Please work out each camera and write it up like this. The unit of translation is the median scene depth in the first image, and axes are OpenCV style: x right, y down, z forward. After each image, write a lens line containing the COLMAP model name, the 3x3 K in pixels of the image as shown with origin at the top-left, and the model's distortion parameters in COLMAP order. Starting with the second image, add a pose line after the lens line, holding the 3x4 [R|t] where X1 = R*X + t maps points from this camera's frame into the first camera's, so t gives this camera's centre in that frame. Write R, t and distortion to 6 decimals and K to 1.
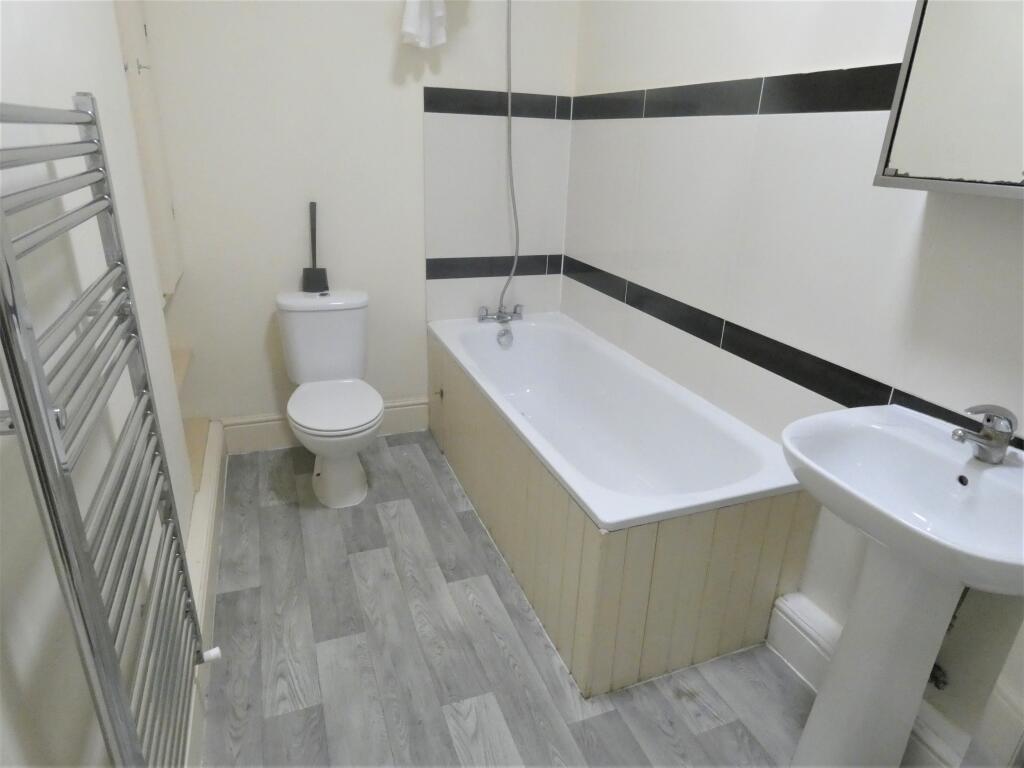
lens RADIAL K [[512.7, 0, 512.0], [0, 512.7, 384.0], [0, 0, 1]] dist [-0.003858, -0.000266]
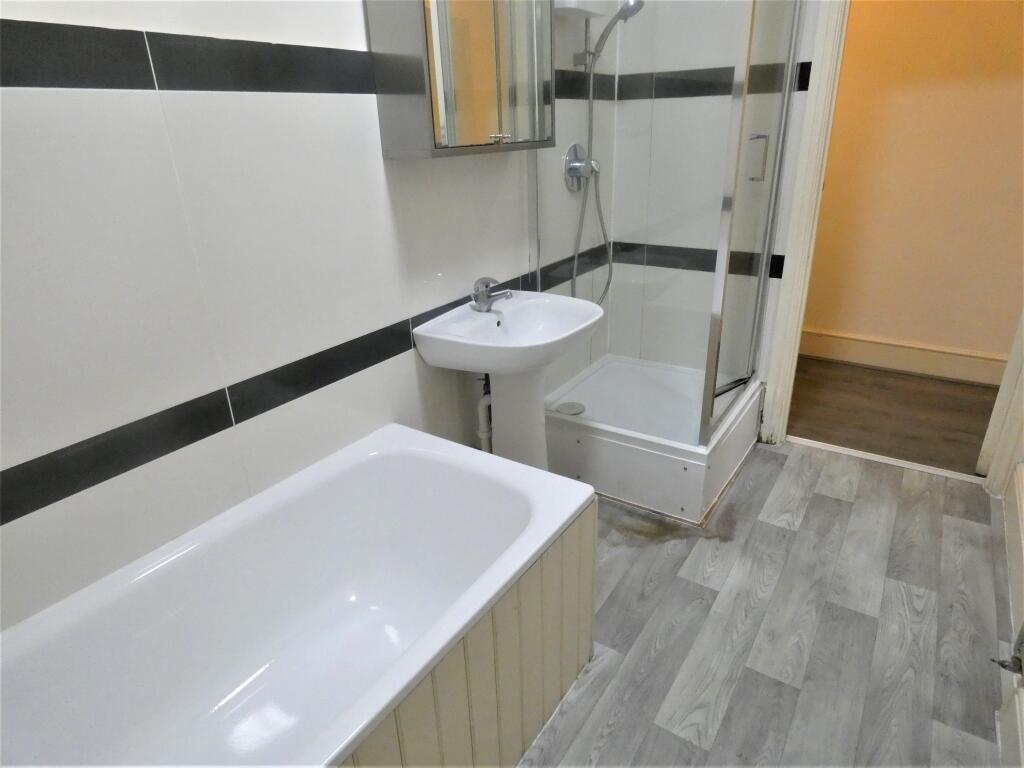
lens RADIAL K [[629.8, 0, 512.0], [0, 629.8, 384.0], [0, 0, 1]] dist [-0.003969, 0.001722]
pose [[-0.532810, -0.335178, 0.777026, -0.692076], [0.378919, 0.726526, 0.573220, -0.685942], [-0.756660, 0.599847, -0.260095, 1.366250]]
